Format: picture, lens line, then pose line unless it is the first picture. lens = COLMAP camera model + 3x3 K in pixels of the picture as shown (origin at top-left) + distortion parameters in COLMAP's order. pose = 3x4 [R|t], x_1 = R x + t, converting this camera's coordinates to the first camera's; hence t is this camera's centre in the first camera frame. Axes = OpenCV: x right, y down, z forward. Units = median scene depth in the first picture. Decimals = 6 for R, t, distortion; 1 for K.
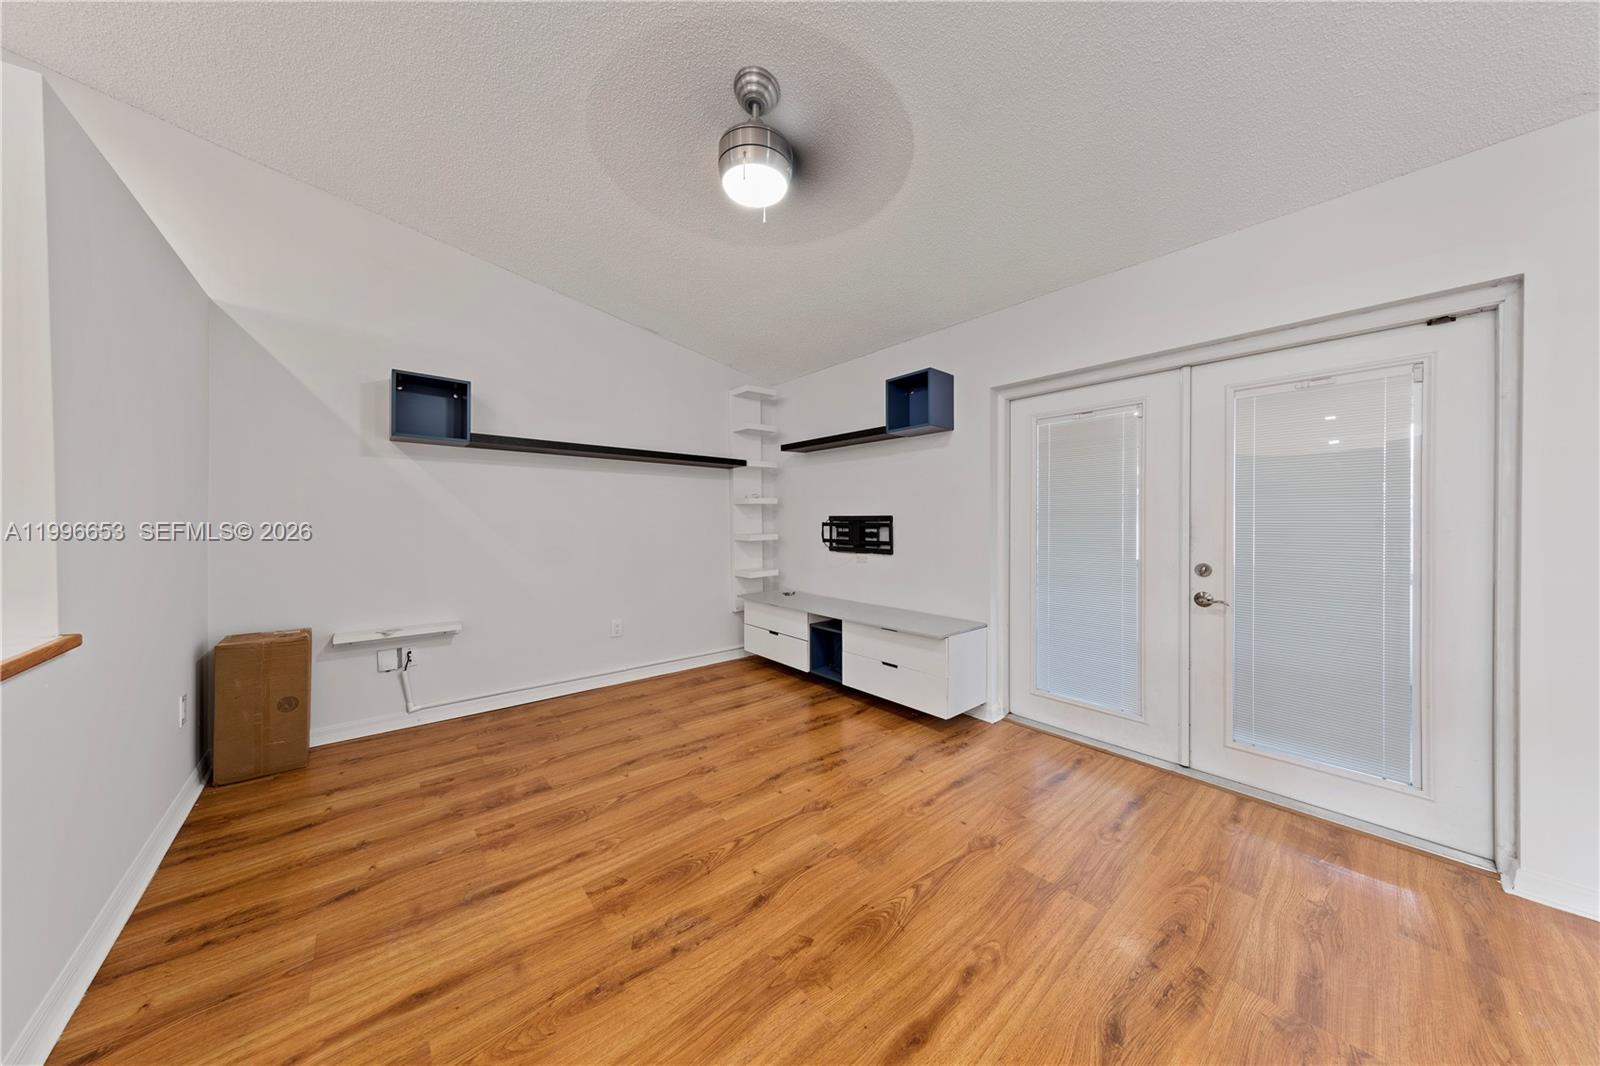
lens RADIAL K [[504.9, 0, 795.3], [0, 504.9, 526.9], [0, 0, 1]] dist [0.011439, -0.001459]
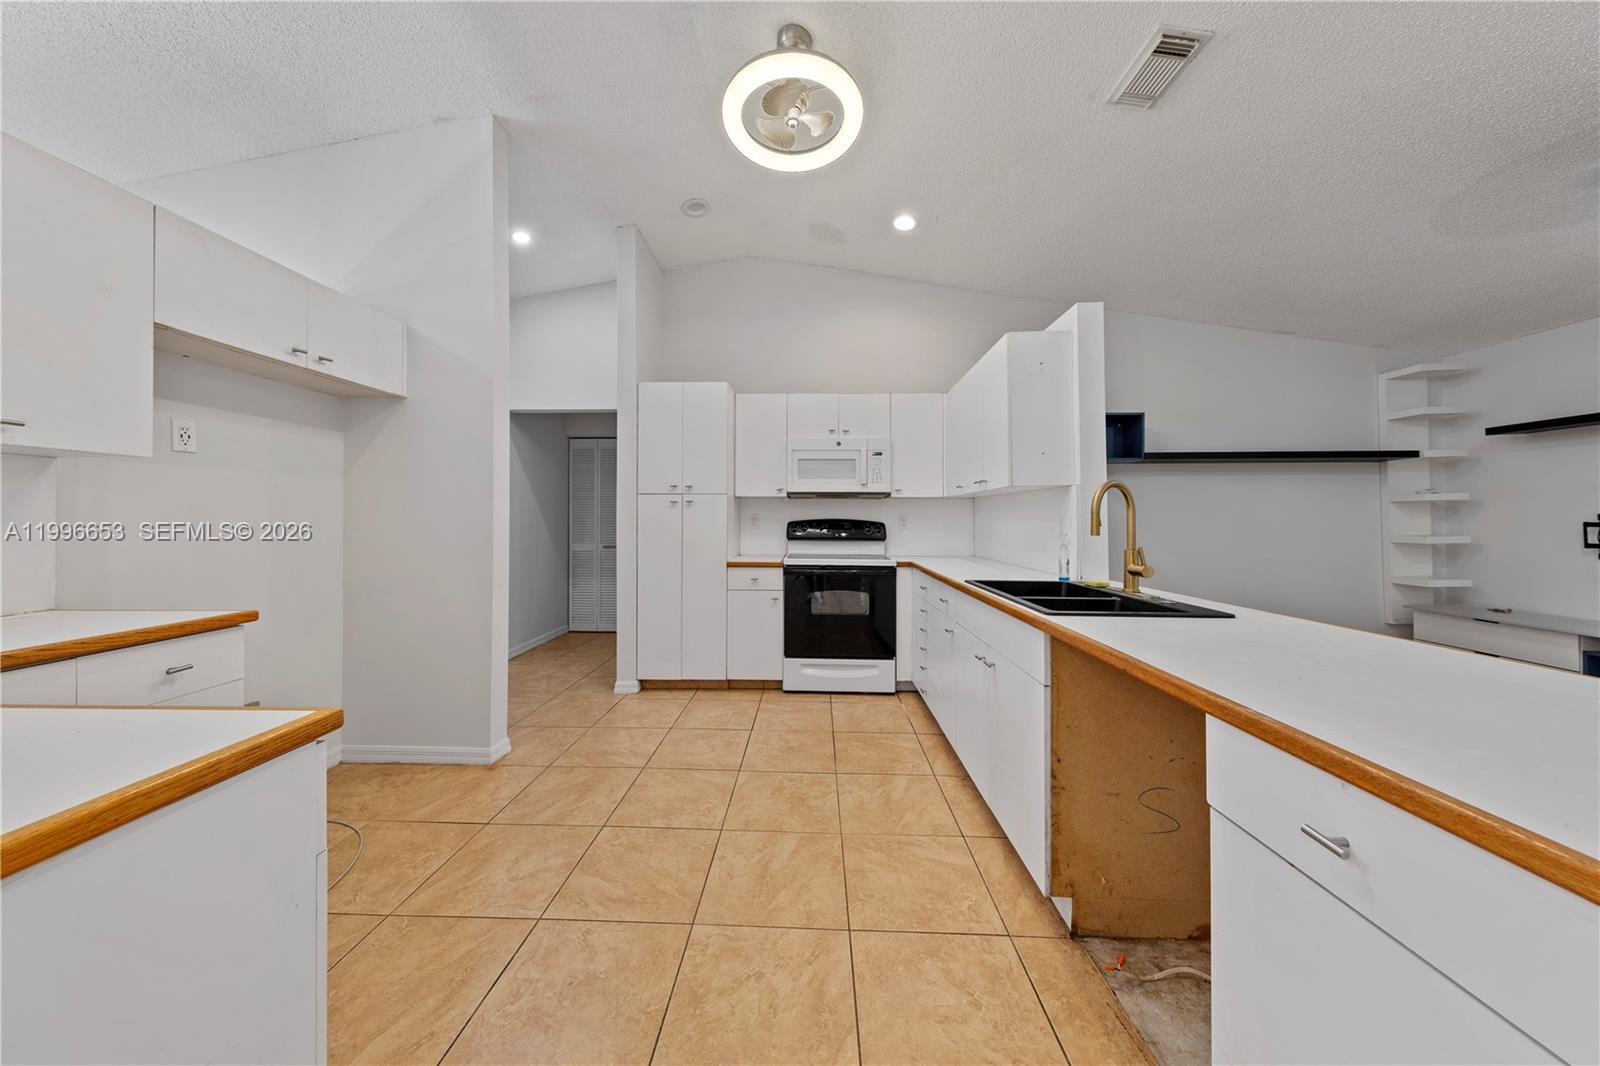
lens RADIAL K [[504.9, 0, 799.8], [0, 504.9, 519.3], [0, 0, 1]] dist [0.011439, -0.001459]
pose [[0.736154, -0.004666, -0.676798, -0.392811], [-0.006642, 0.999878, -0.014118, 0.007546], [0.676782, 0.014889, 0.736033, -0.513289]]
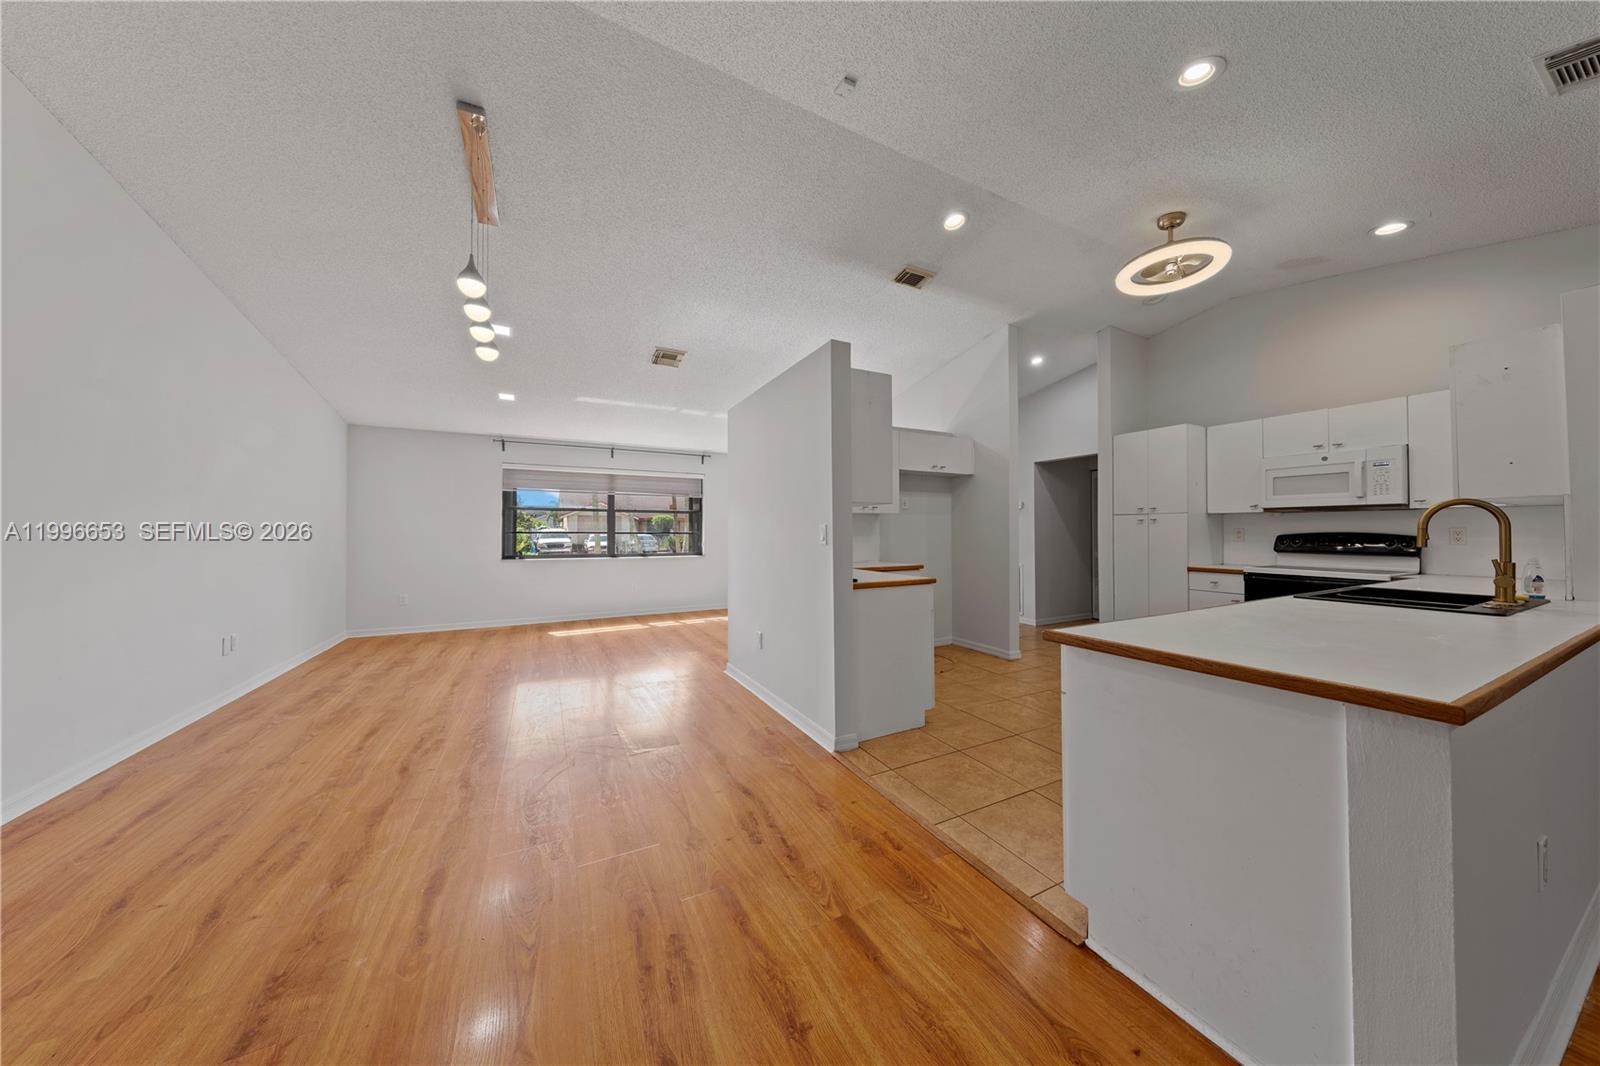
lens RADIAL K [[504.9, 0, 806.2], [0, 504.9, 523.9], [0, 0, 1]] dist [0.011439, -0.001459]
pose [[-0.224044, -0.021142, -0.974350, 0.335587], [-0.013662, 0.999735, -0.018551, 0.008697], [0.974483, 0.009155, -0.224274, -0.509466]]
